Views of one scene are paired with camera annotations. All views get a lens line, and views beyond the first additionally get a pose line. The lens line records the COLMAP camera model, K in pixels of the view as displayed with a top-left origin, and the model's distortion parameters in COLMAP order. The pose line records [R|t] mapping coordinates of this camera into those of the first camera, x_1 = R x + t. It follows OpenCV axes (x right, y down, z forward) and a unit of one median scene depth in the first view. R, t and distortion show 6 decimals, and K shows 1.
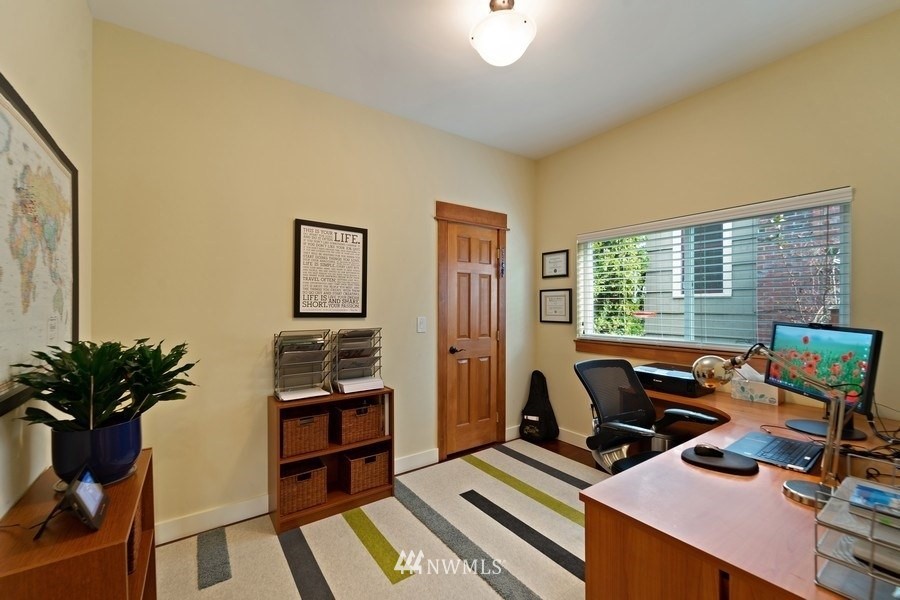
lens RADIAL K [[364.7, 0, 449.5], [0, 364.7, 304.8], [0, 0, 1]] dist [-0.001550, -0.000109]
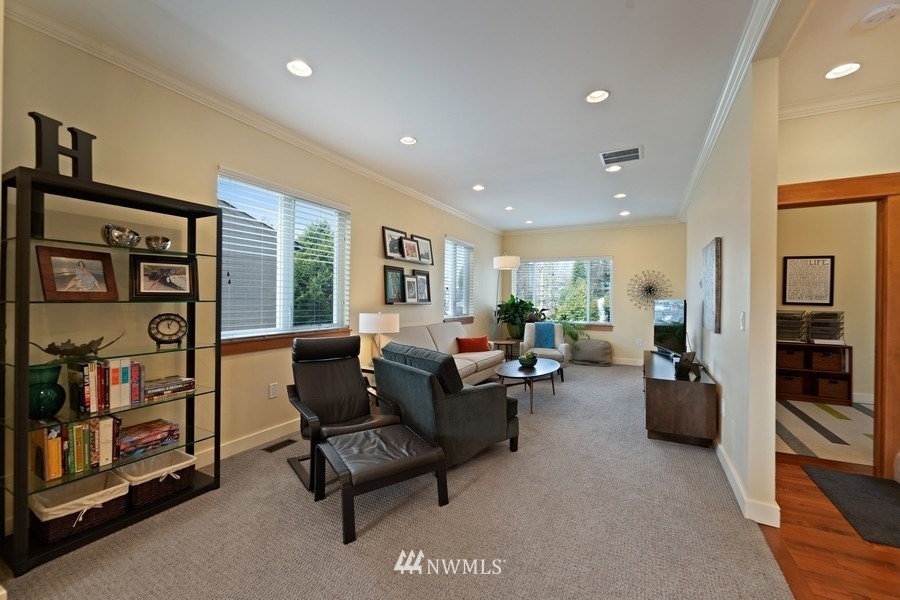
lens RADIAL K [[364.7, 0, 450.6], [0, 364.7, 298.9], [0, 0, 1]] dist [-0.001550, -0.000109]
pose [[0.442787, 0.006986, -0.896600, 0.565568], [-0.000458, 0.999971, 0.007566, -0.011806], [0.896627, -0.002939, 0.442777, -1.532913]]
